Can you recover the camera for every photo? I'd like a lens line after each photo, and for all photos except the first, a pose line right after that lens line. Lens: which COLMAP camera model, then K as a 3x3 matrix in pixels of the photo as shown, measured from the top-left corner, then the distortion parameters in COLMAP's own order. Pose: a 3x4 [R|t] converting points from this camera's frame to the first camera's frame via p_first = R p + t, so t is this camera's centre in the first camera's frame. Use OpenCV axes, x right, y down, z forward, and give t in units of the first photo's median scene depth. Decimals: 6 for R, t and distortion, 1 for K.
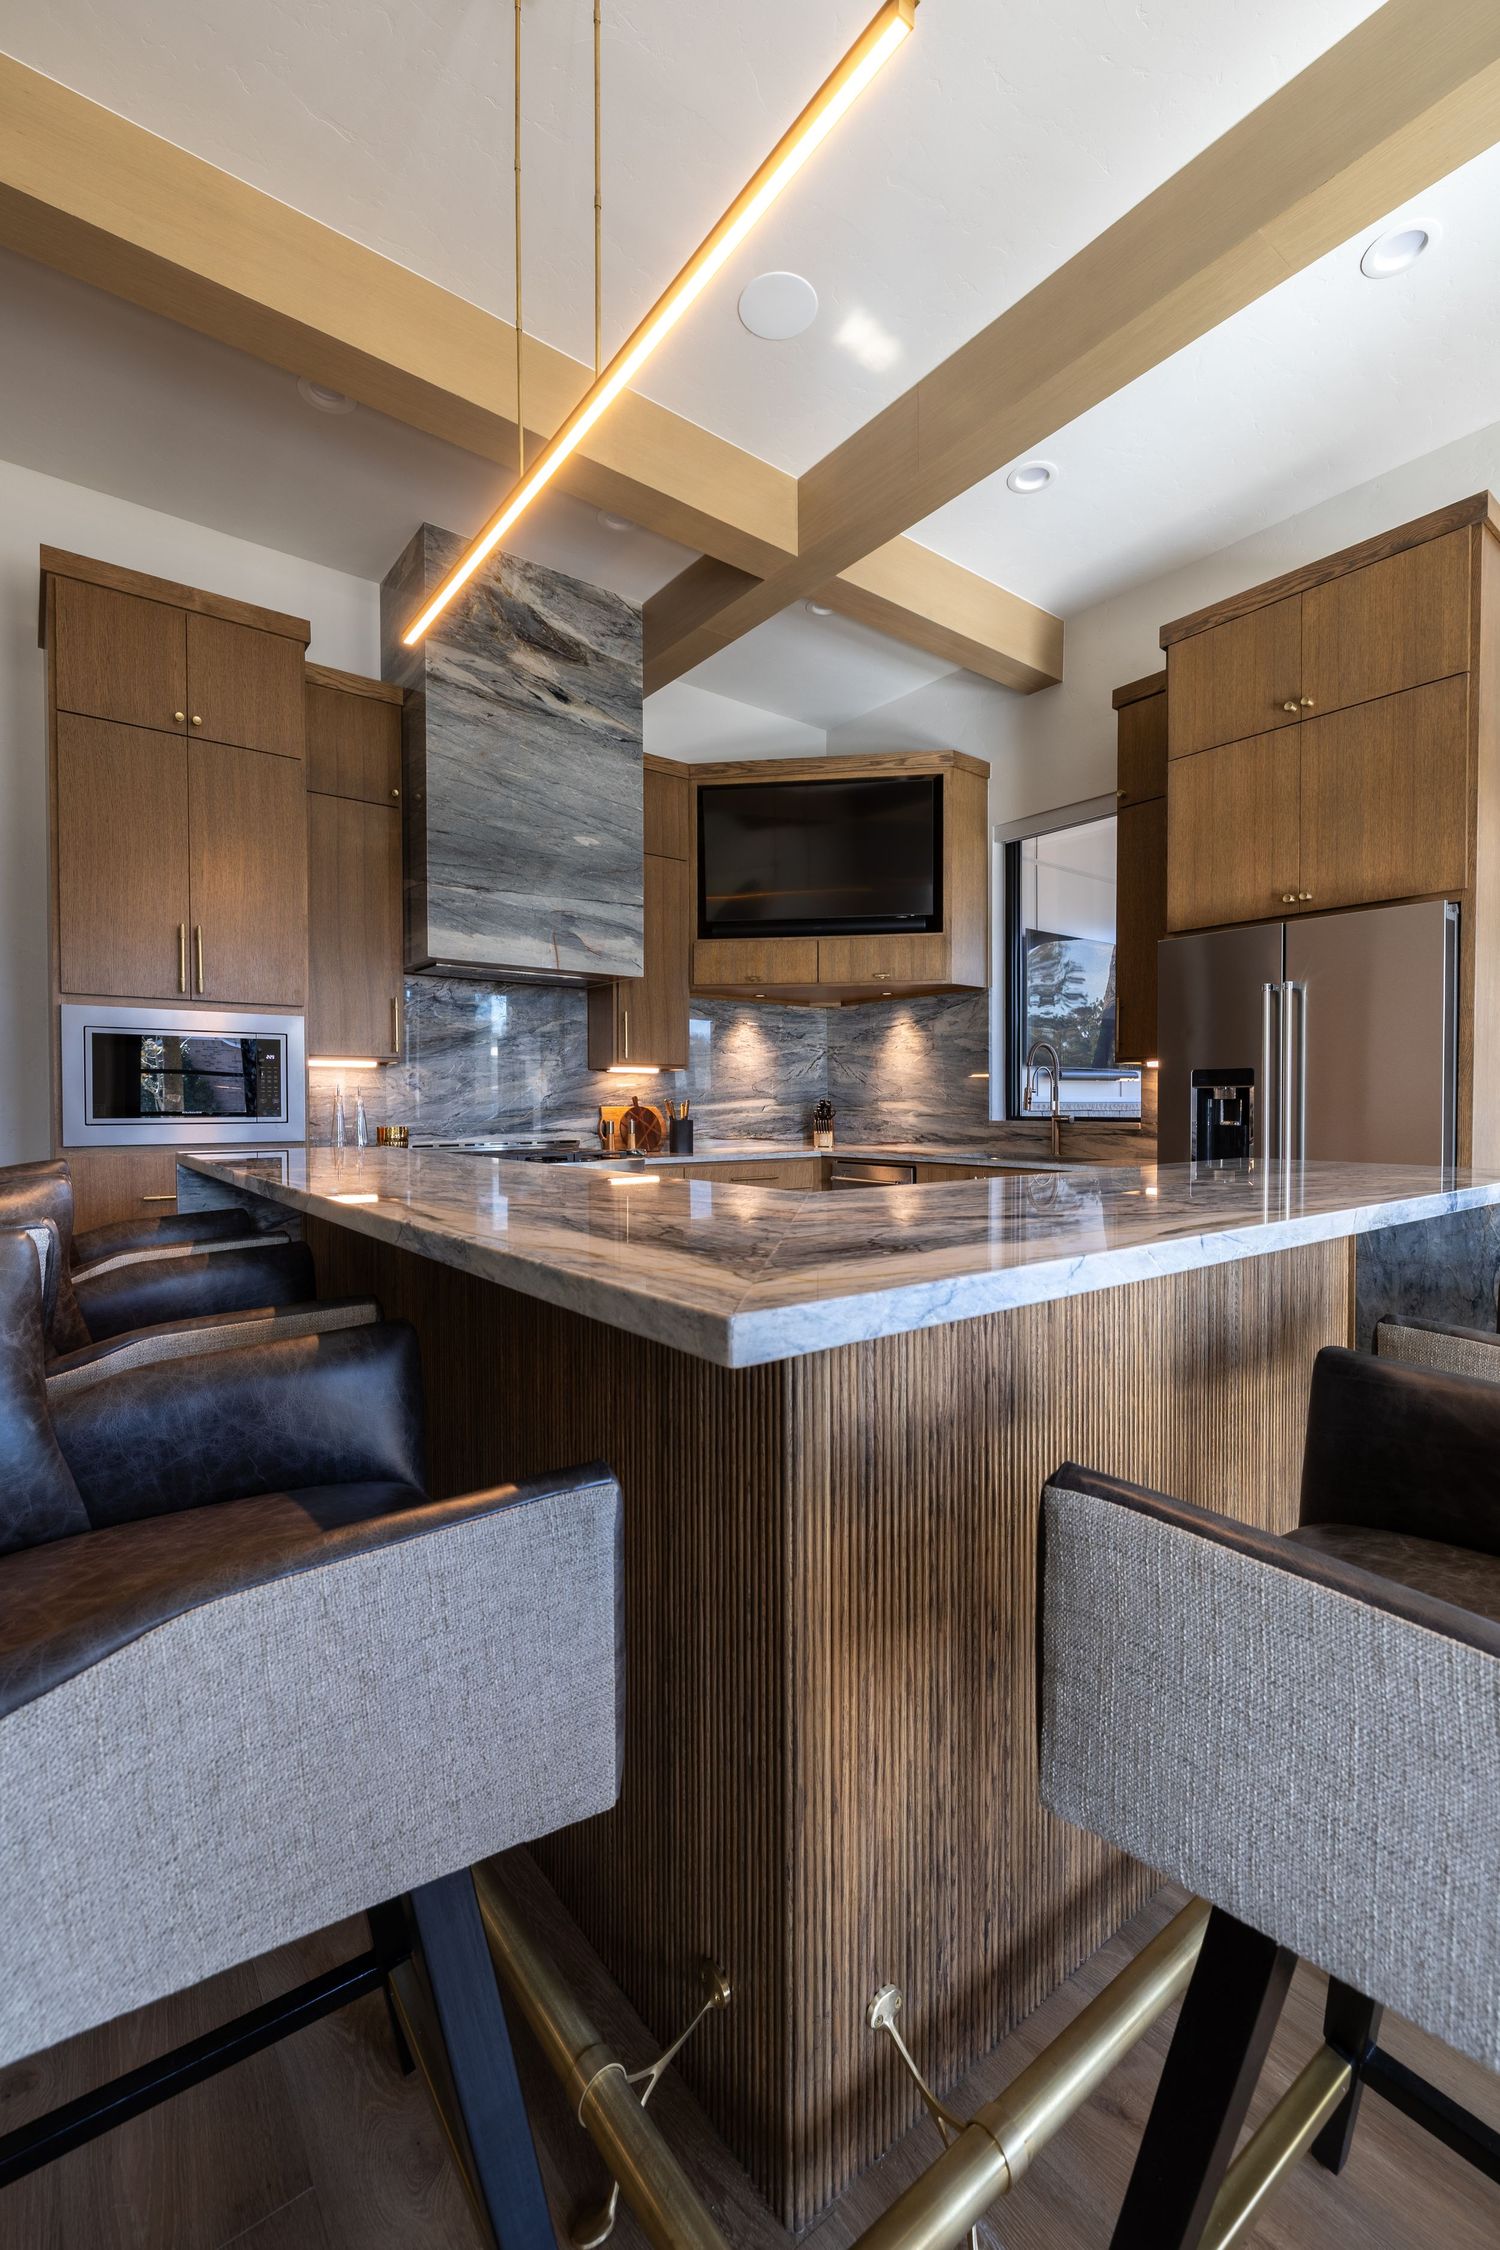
lens RADIAL K [[941.6, 0, 746.4], [0, 941.6, 1113.6], [0, 0, 1]] dist [-0.000715, -0.000055]
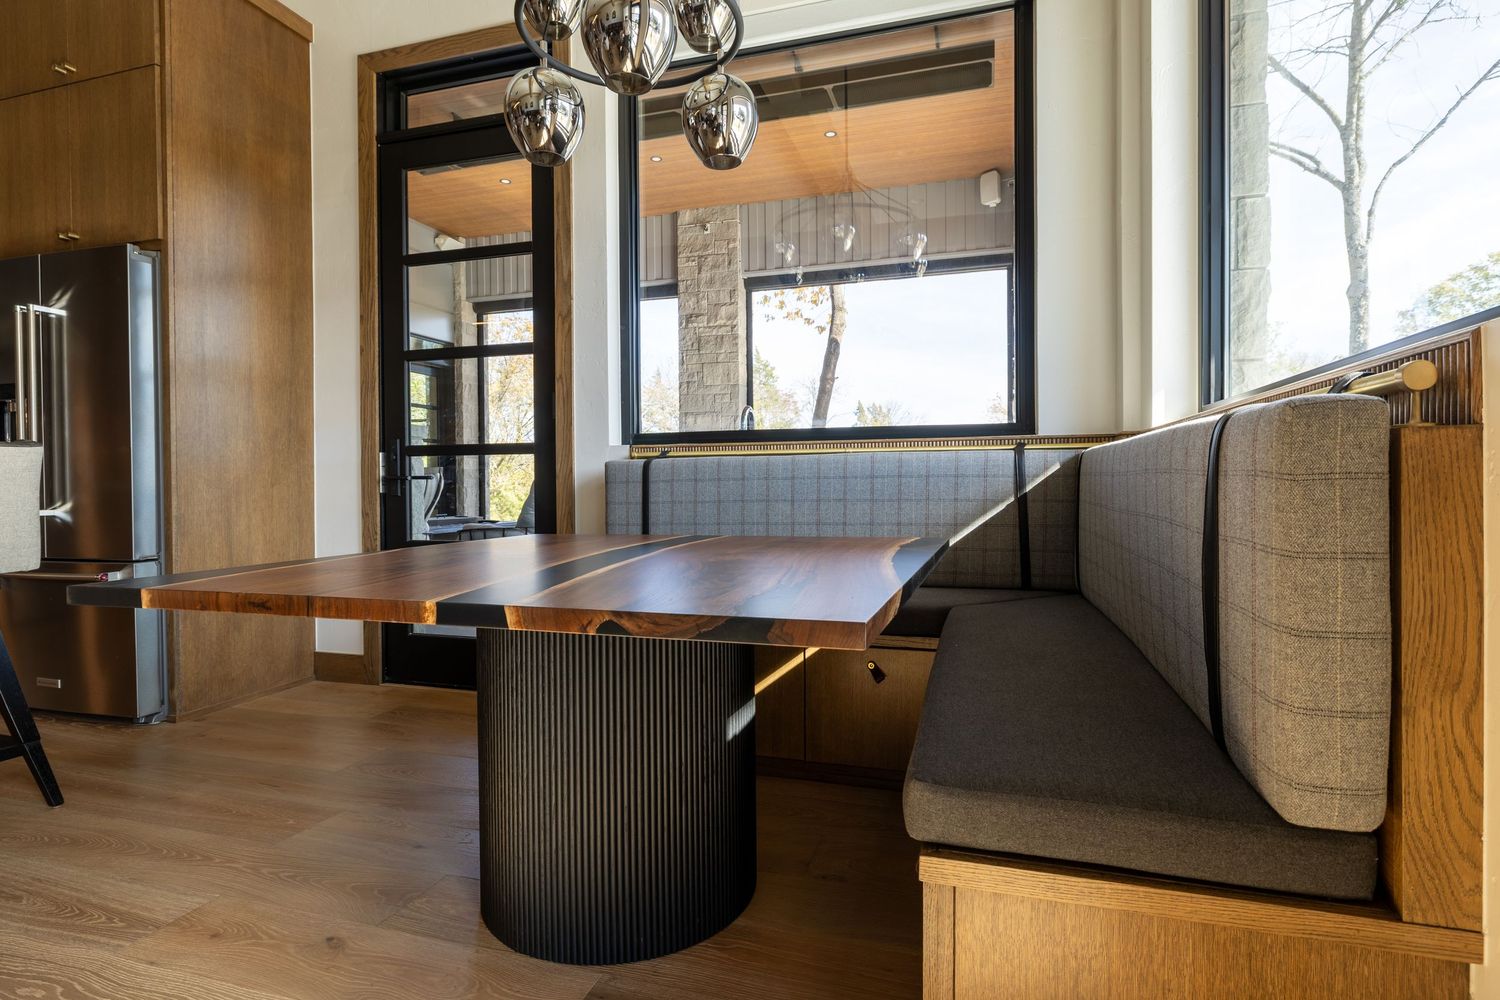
lens RADIAL K [[724.2, 0, 755.6], [0, 724.2, 480.9], [0, 0, 1]] dist [-0.001223, 0.000094]
pose [[0.813402, -0.005317, 0.581678, 0.537526], [0.010156, 0.999936, -0.005063, 0.058404], [-0.581613, 0.010026, 0.813404, -0.144300]]
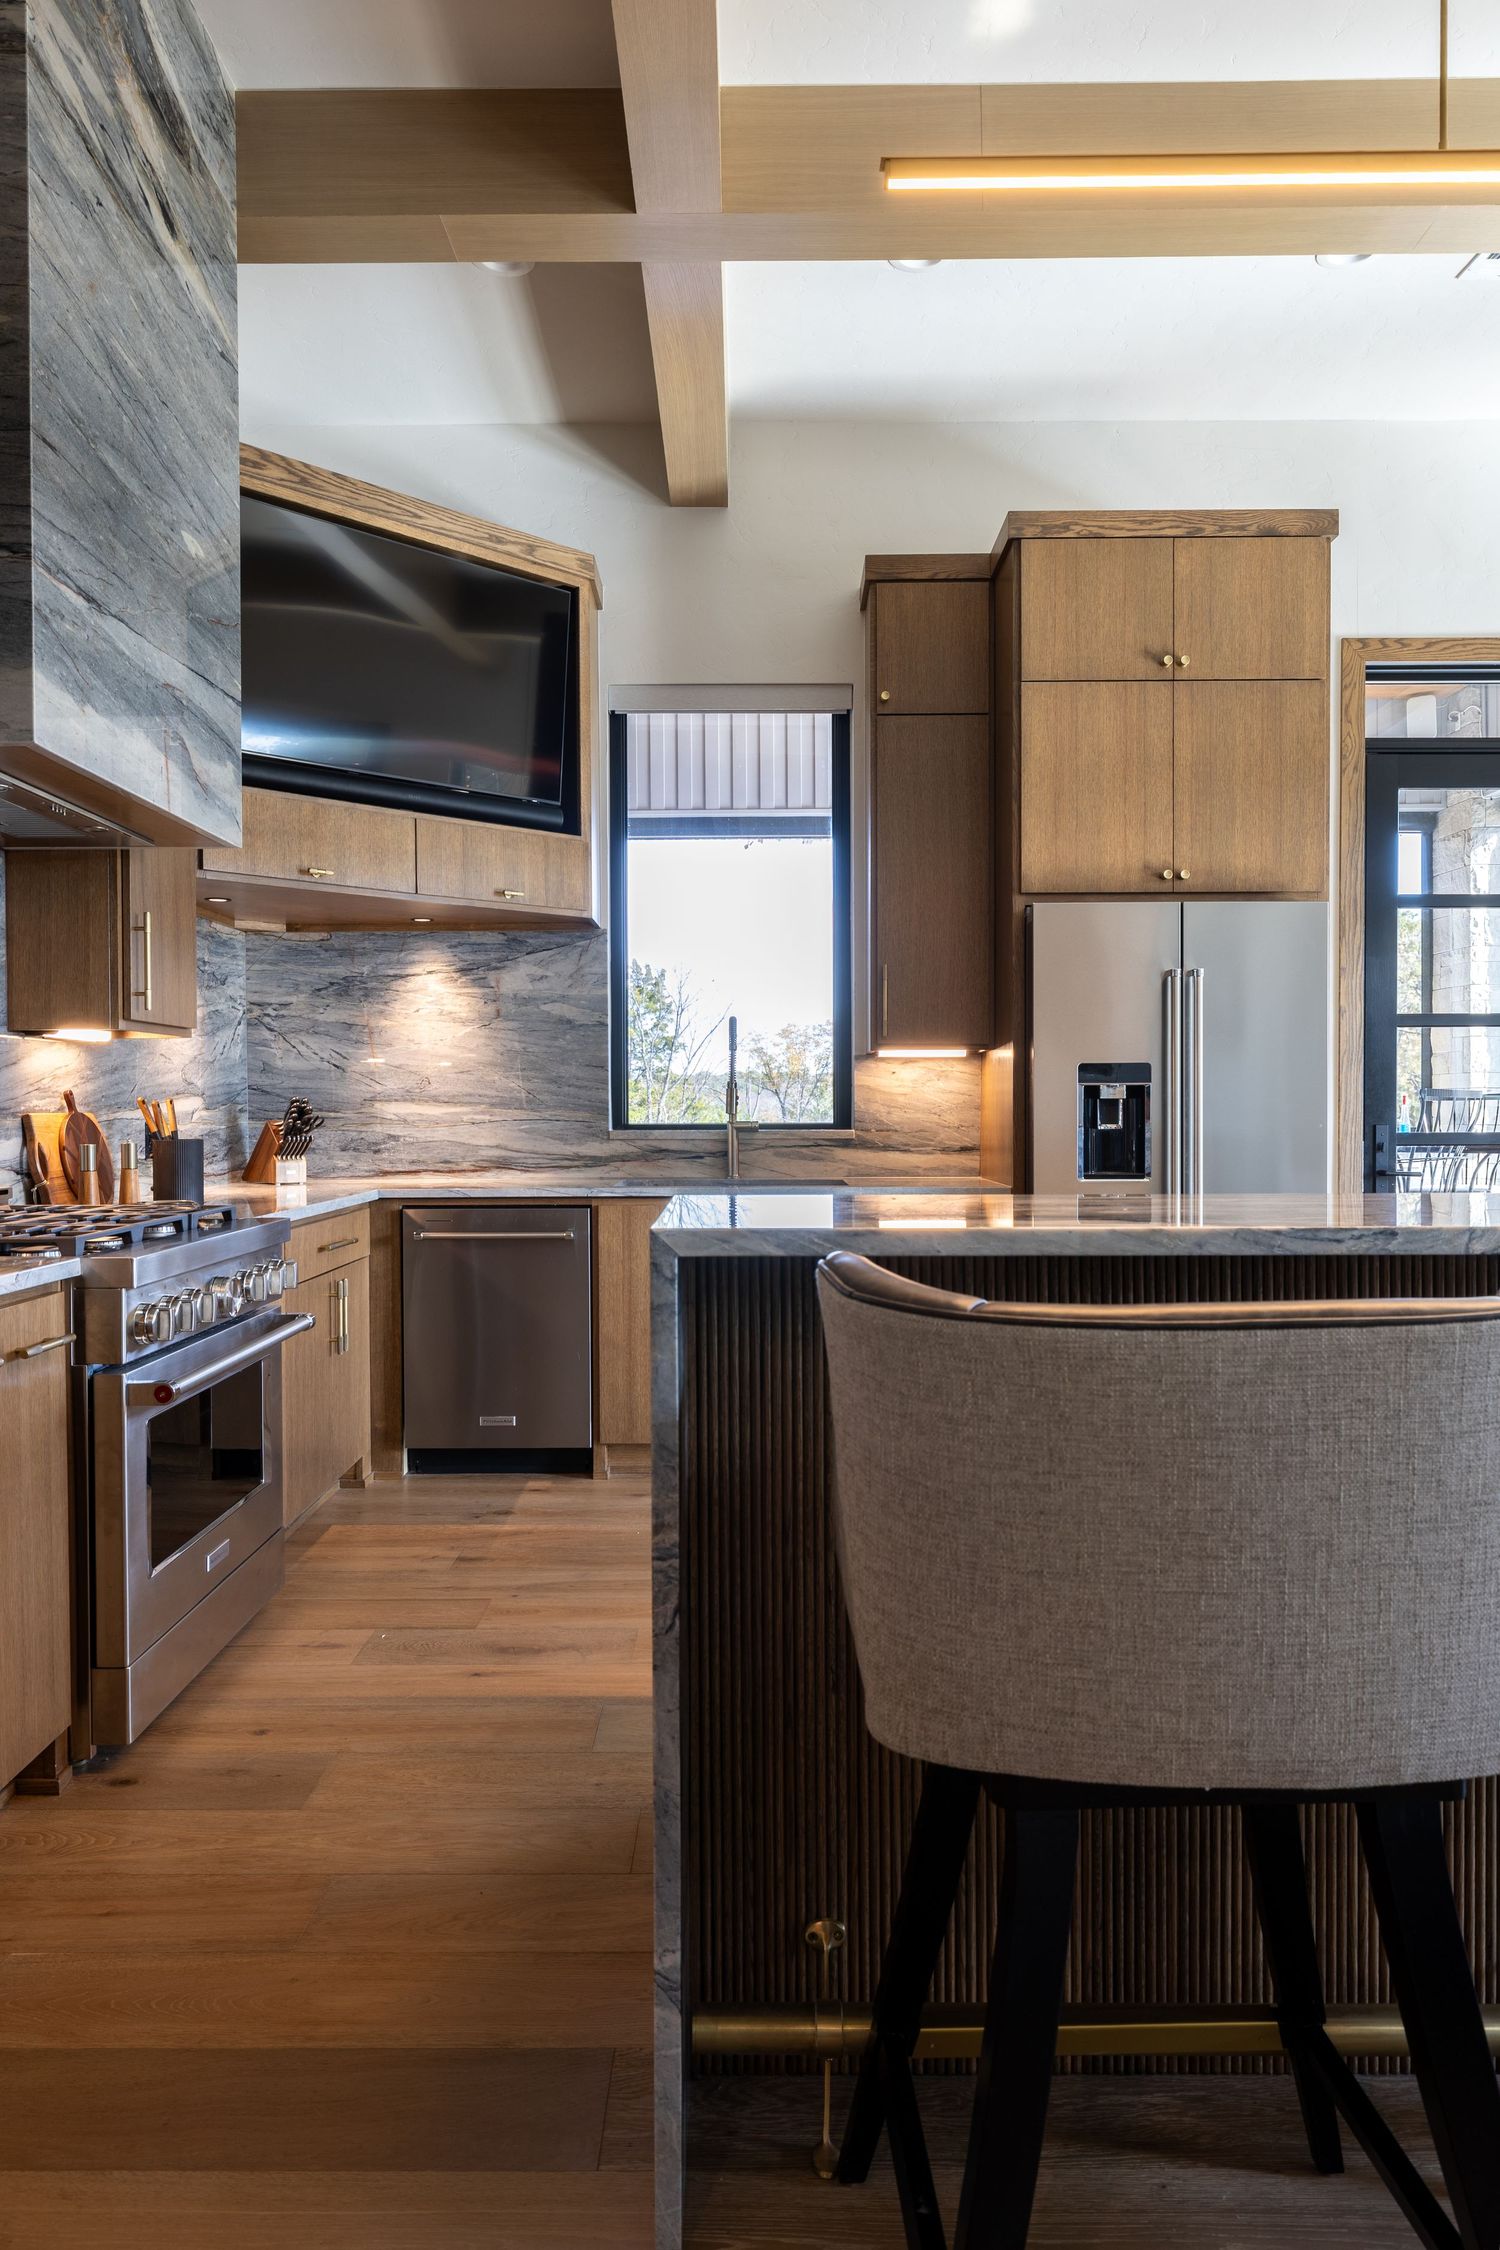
lens RADIAL K [[1502.0, 0, 738.7], [0, 1502.0, 1113.2], [0, 0, 1]] dist [-0.002601, 0.000414]
pose [[0.615236, -0.006068, 0.788319, -0.574646], [0.010630, 0.999943, -0.000599, -0.003667], [-0.788271, 0.008748, 0.615266, 0.319017]]
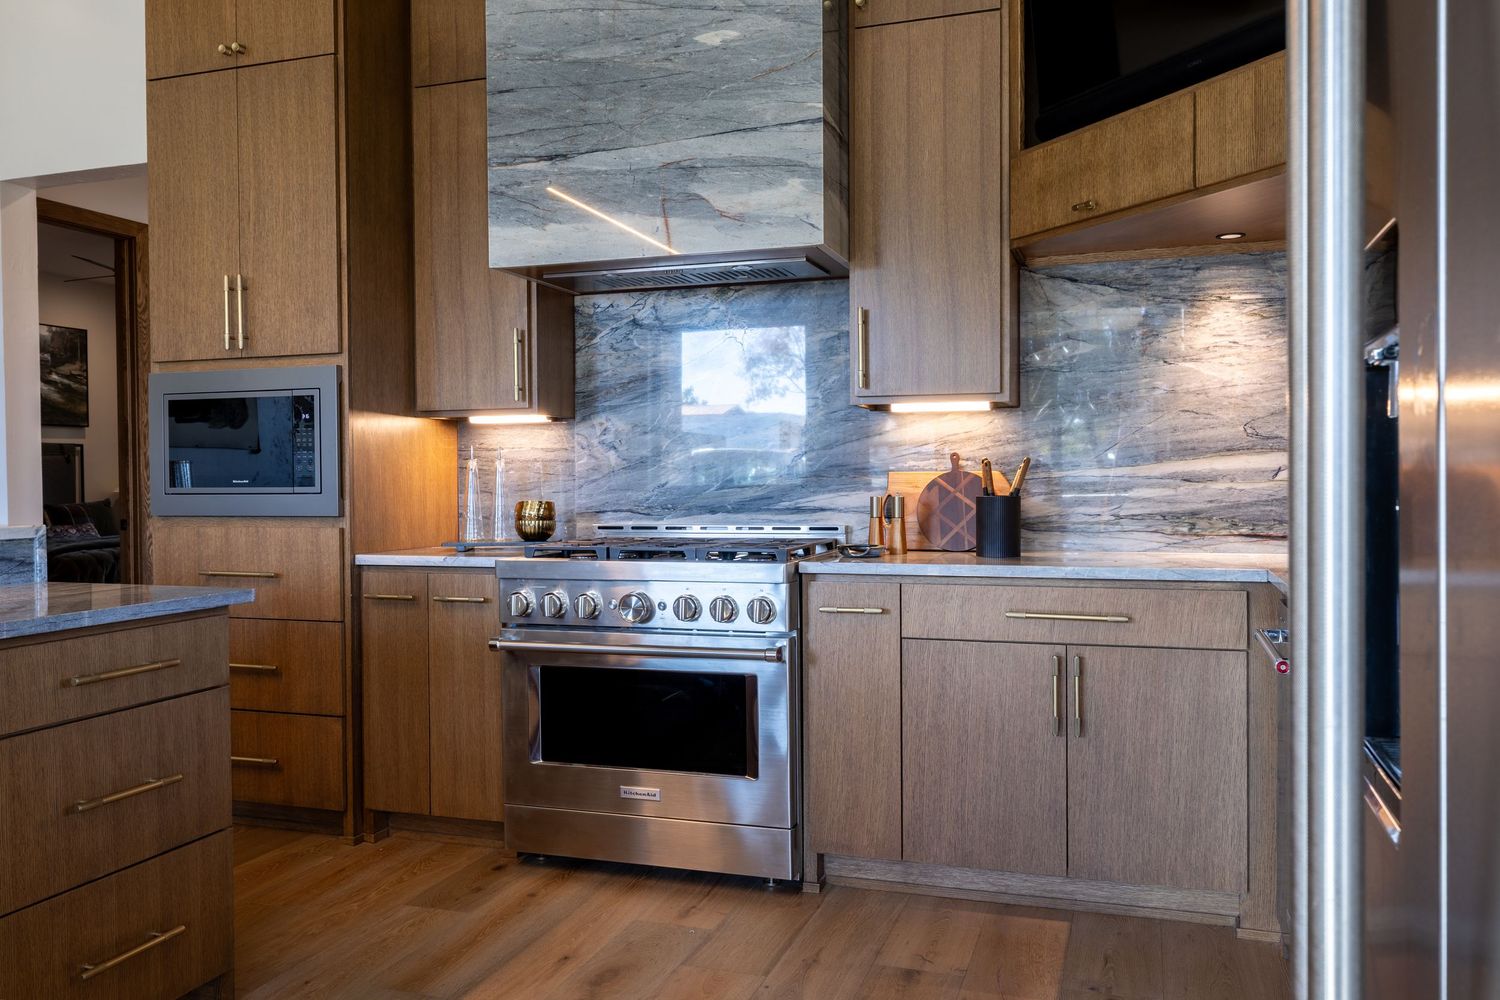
lens RADIAL K [[1188.1, 0, 744.1], [0, 1188.1, 487.2], [0, 0, 1]] dist [0.005194, -0.000040]
pose [[0.553133, 0.005083, -0.833077, 0.468744], [-0.000506, 0.999983, 0.005765, -0.002072], [0.833093, -0.002767, 0.553127, 0.569346]]
